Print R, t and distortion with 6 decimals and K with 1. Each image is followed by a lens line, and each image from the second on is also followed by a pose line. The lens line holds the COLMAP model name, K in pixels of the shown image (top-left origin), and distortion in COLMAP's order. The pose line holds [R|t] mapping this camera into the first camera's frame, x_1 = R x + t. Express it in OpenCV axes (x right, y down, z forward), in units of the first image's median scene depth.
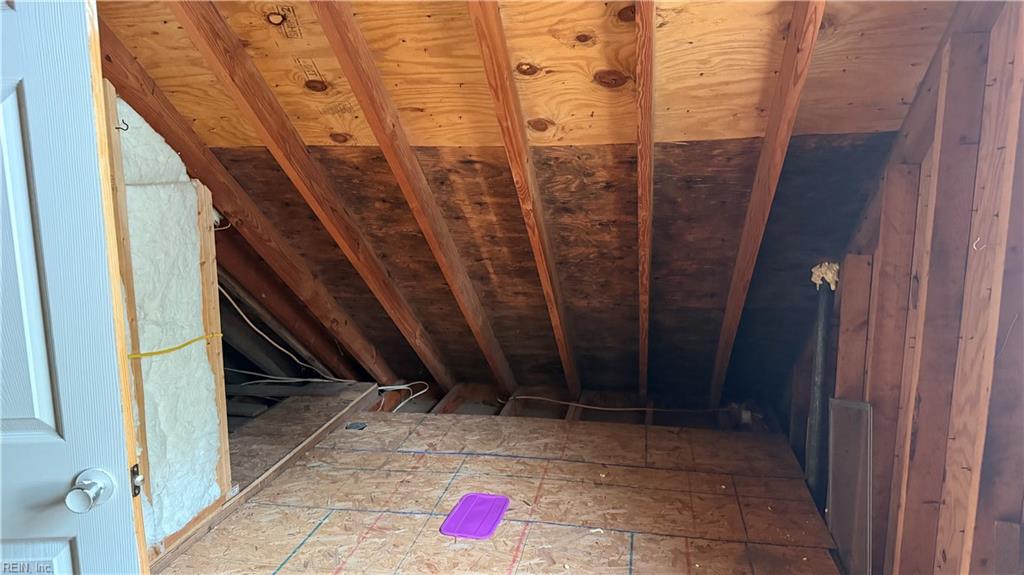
lens RADIAL K [[721.4, 0, 523.7], [0, 721.4, 287.1], [0, 0, 1]] dist [0.113515, -0.181964]
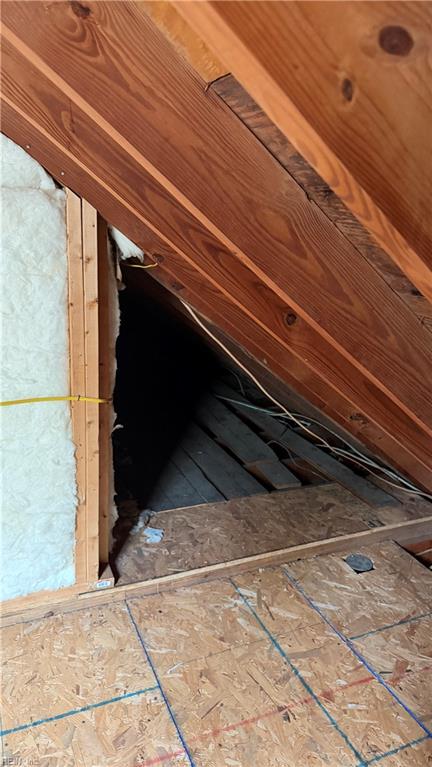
lens RADIAL K [[540.3, 0, 219.7], [0, 540.3, 382.3], [0, 0, 1]] dist [0.113515, -0.181964]
pose [[0.552826, 0.273731, -0.787054, 0.091365], [-0.192214, 0.960925, 0.199191, -0.078910], [0.810825, 0.041165, 0.583839, 0.641895]]
